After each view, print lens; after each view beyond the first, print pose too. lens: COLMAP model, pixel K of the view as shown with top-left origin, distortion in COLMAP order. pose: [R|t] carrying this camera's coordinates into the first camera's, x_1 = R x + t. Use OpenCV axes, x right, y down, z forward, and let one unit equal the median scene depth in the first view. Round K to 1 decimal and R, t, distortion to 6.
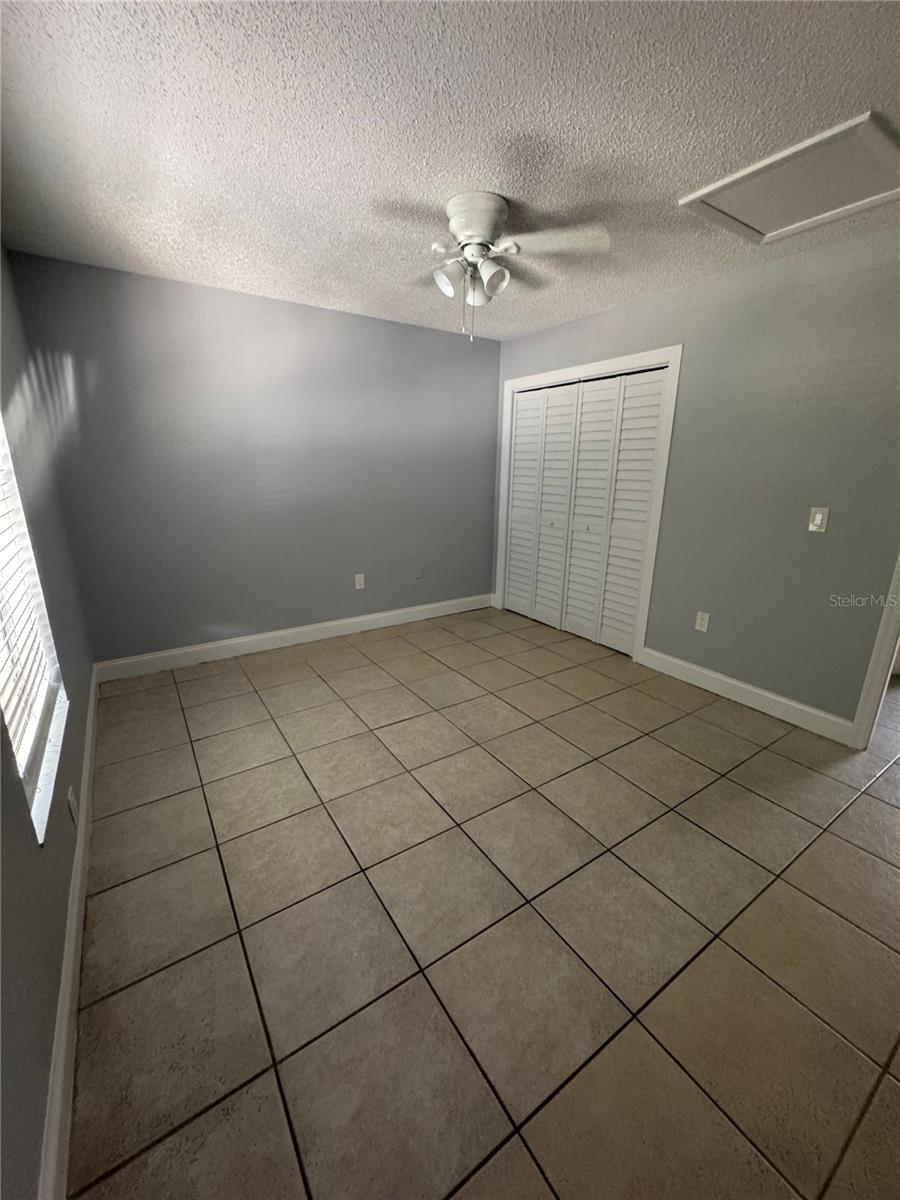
lens RADIAL K [[484.5, 0, 455.9], [0, 484.5, 601.5], [0, 0, 1]] dist [0.000879, -0.000082]
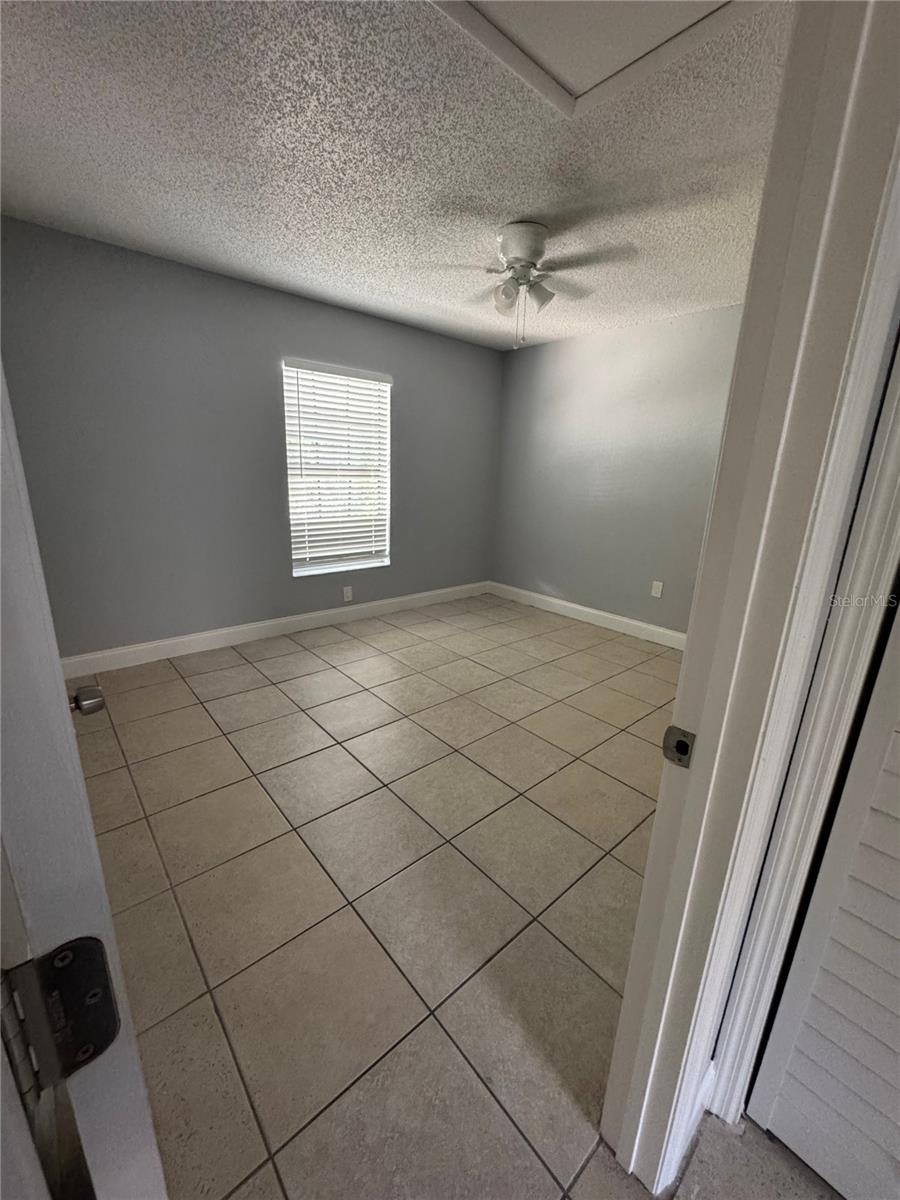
lens RADIAL K [[484.5, 0, 444.8], [0, 484.5, 594.9], [0, 0, 1]] dist [0.000879, -0.000082]
pose [[0.111560, 0.249035, -0.962048, 0.821582], [-0.307642, 0.929188, 0.204854, -0.117846], [0.944940, 0.273113, 0.180274, 0.505708]]
